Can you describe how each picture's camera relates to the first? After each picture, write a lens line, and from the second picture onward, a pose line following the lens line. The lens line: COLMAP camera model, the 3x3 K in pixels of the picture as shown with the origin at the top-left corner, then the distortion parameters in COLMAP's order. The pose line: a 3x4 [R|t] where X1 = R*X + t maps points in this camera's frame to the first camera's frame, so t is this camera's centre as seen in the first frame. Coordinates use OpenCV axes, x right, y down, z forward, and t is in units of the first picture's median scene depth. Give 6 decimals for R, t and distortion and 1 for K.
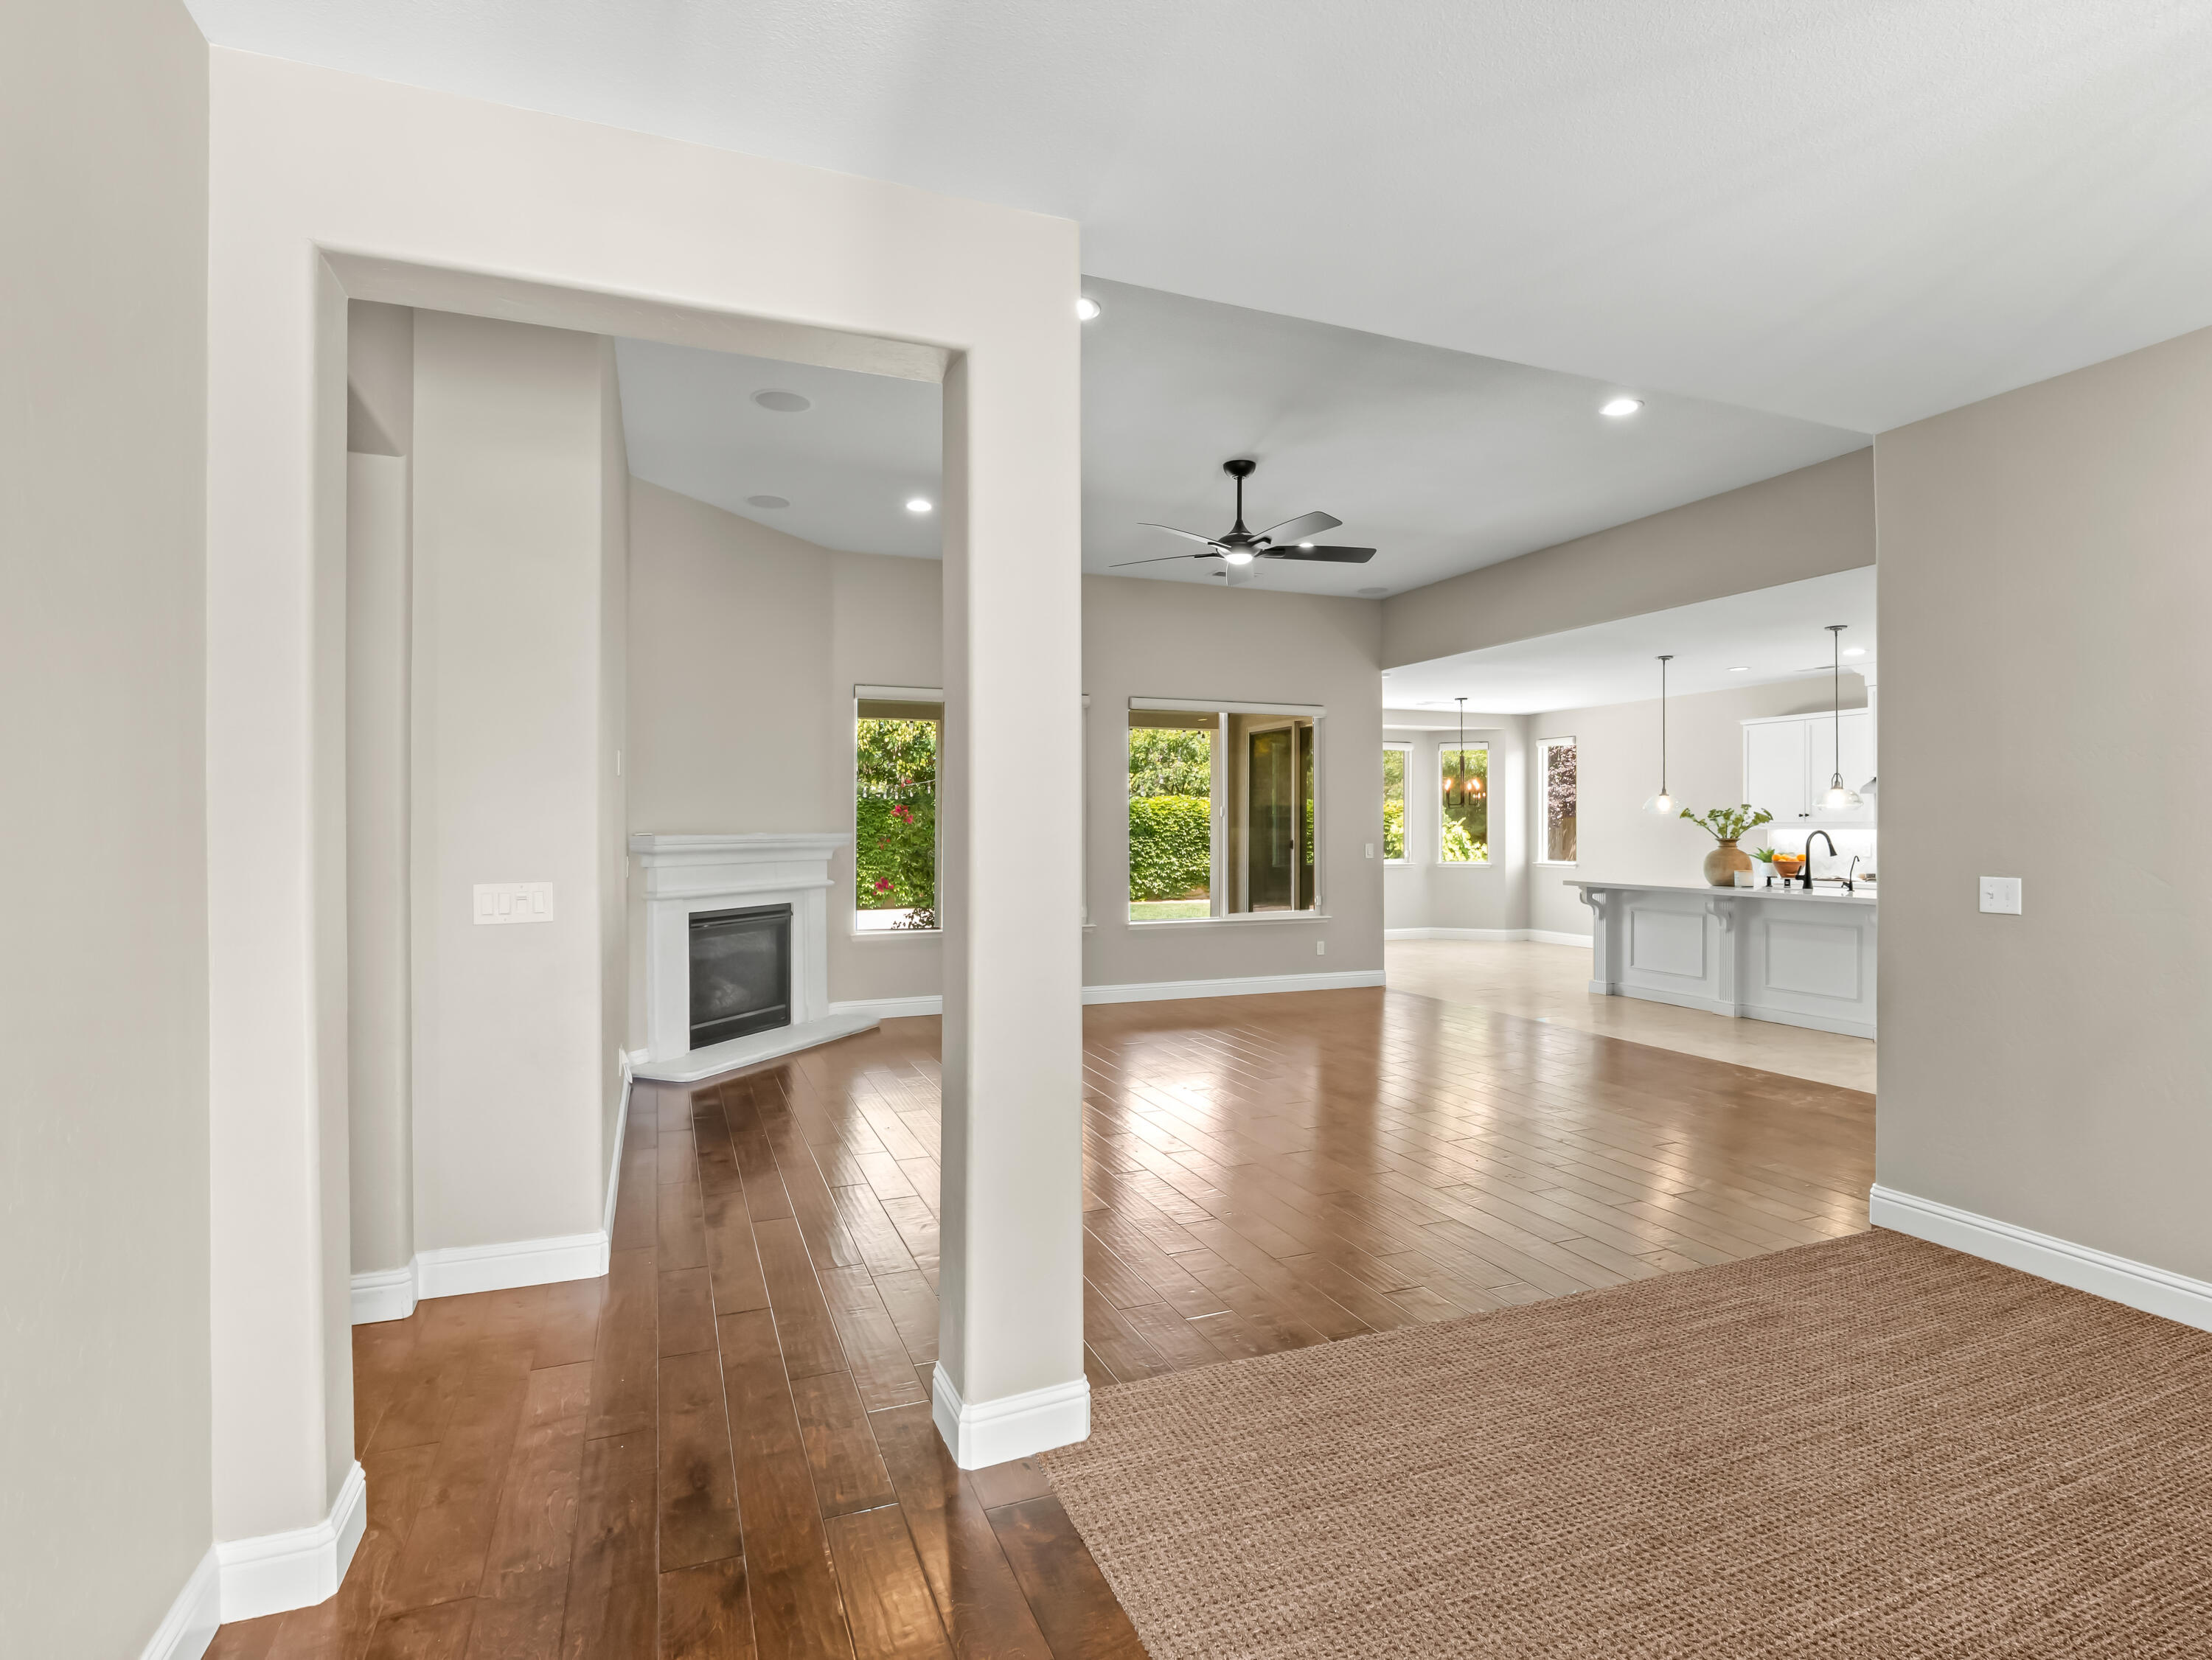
lens RADIAL K [[1107.9, 0, 1106.0], [0, 1107.9, 830.0], [0, 0, 1]] dist [-0.000182, -0.000017]
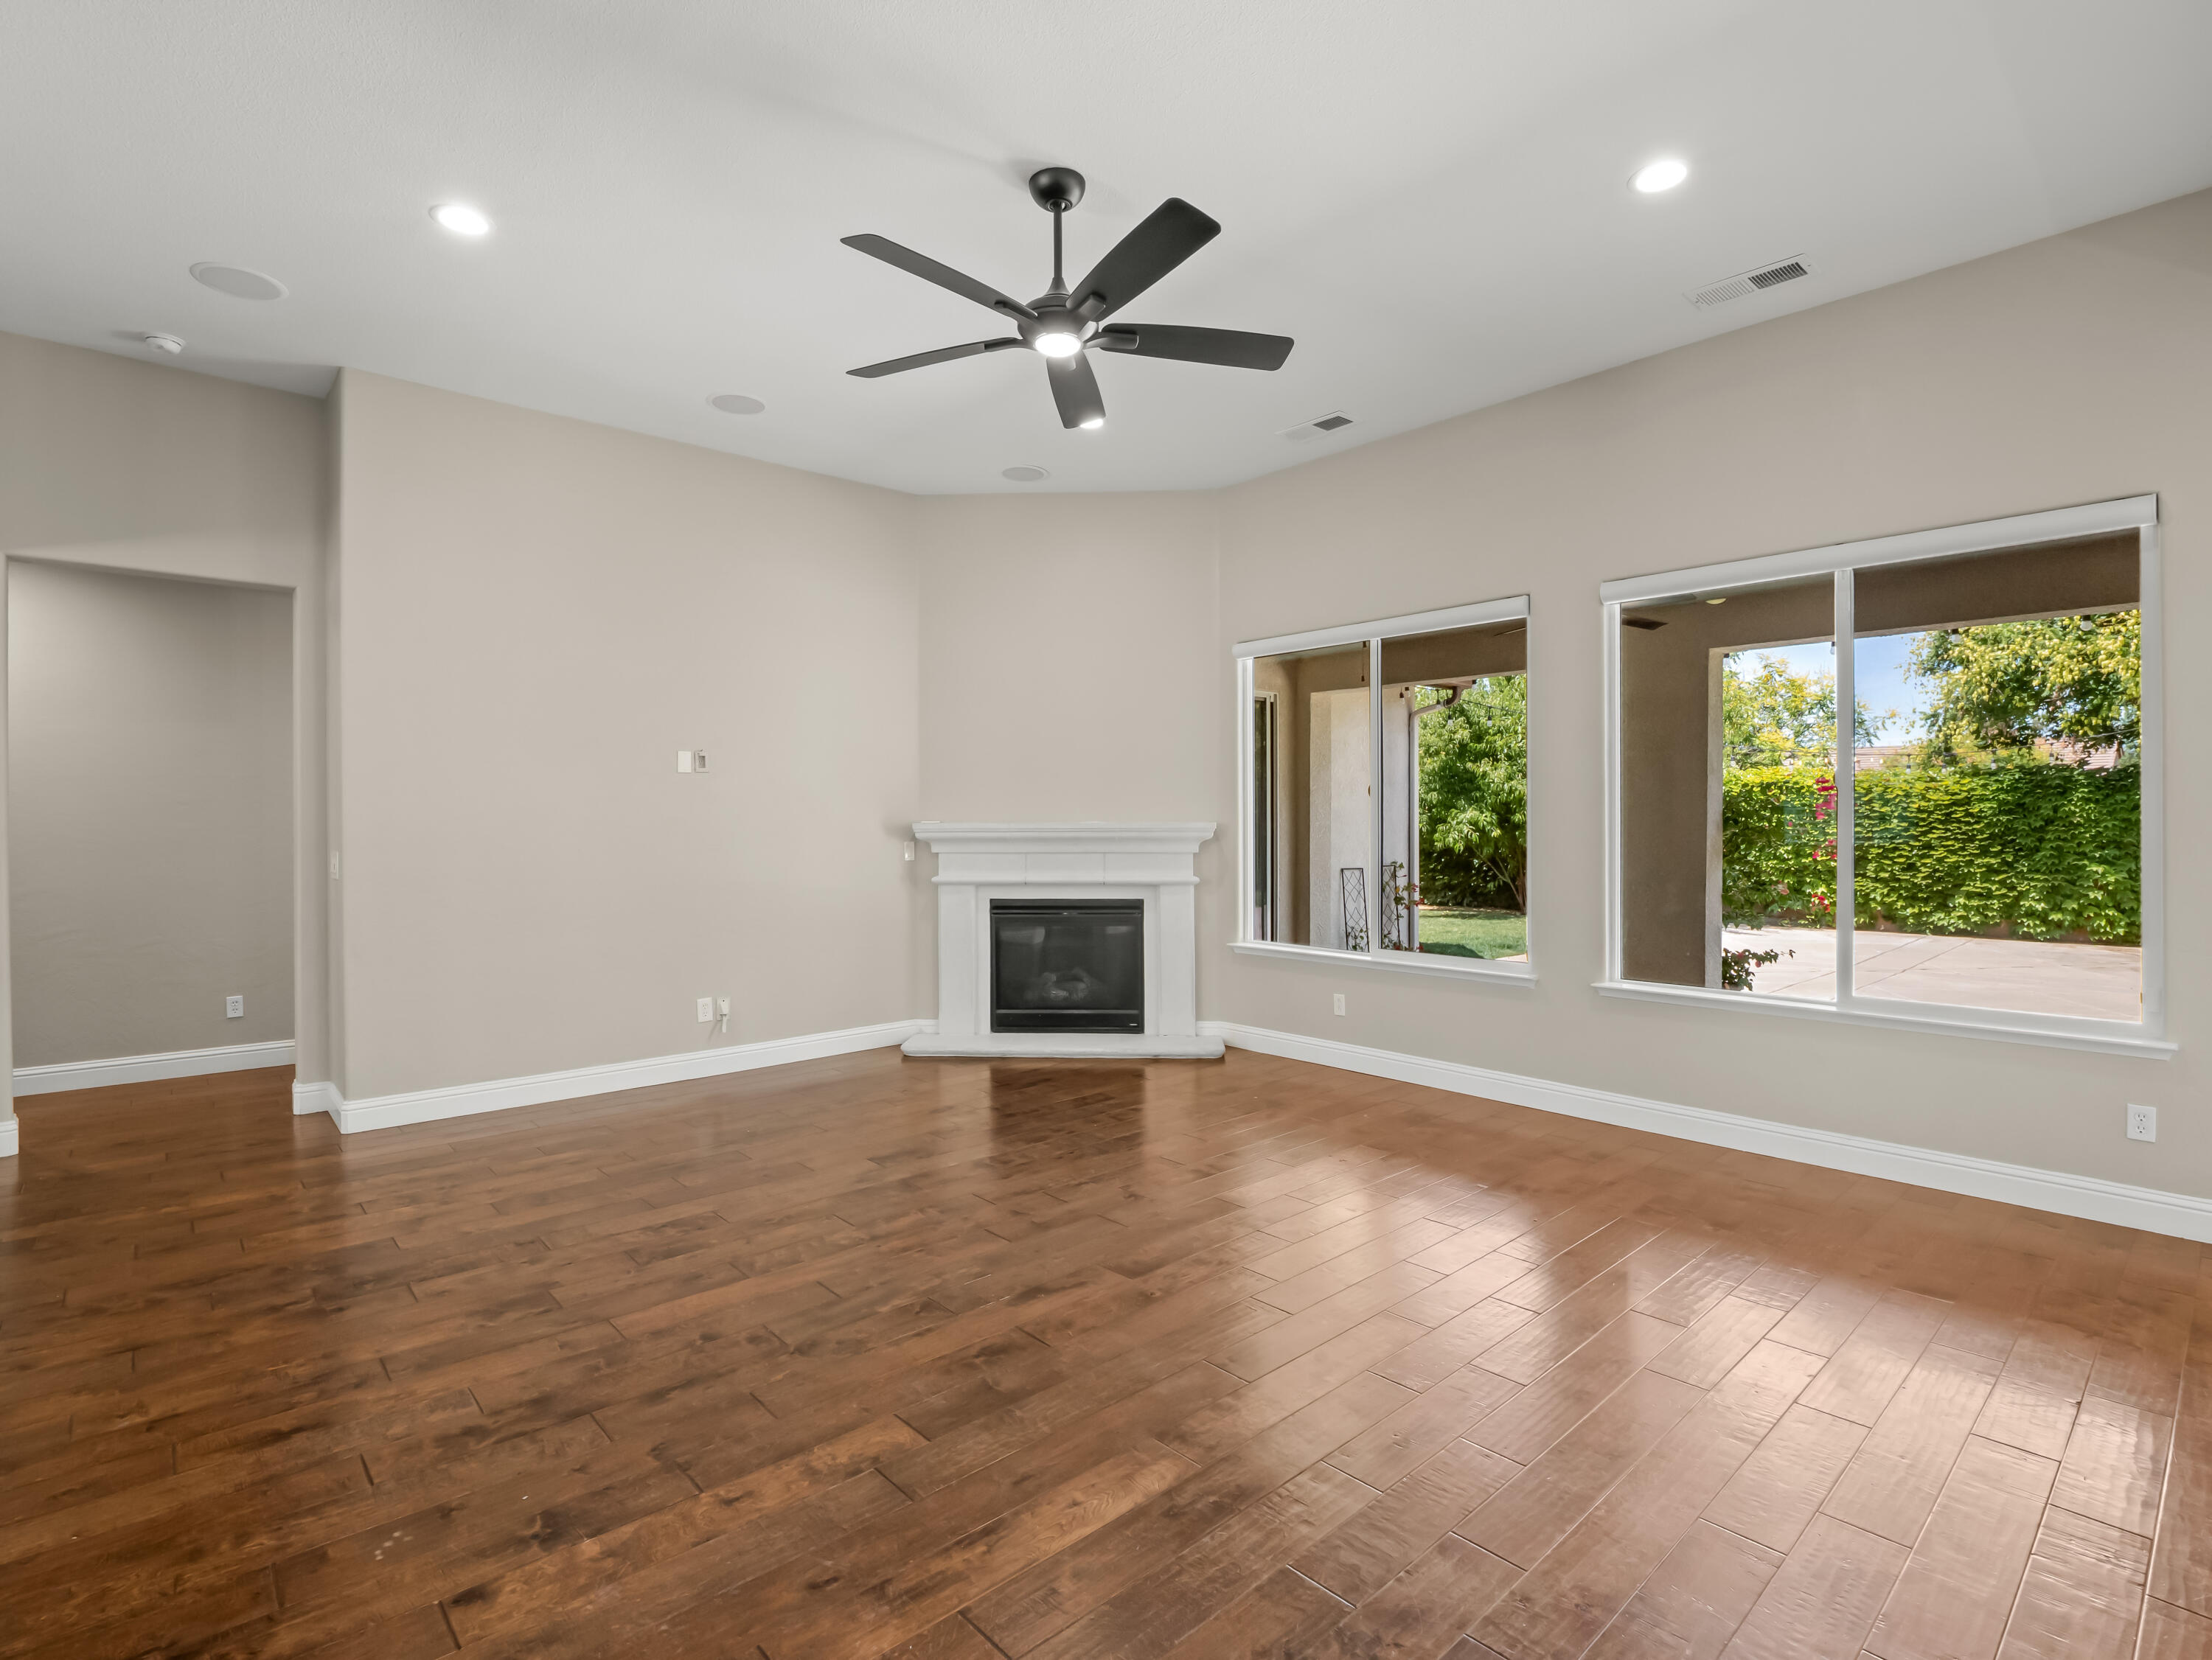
lens RADIAL K [[1074.3, 0, 1106.0], [0, 1074.3, 830.0], [0, 0, 1]] dist [0.002069, 0.000250]
pose [[0.348833, 0.007436, -0.937155, 0.520043], [-0.001245, 0.999971, 0.007471, 0.002567], [0.937184, -0.001439, 0.348833, 0.656329]]
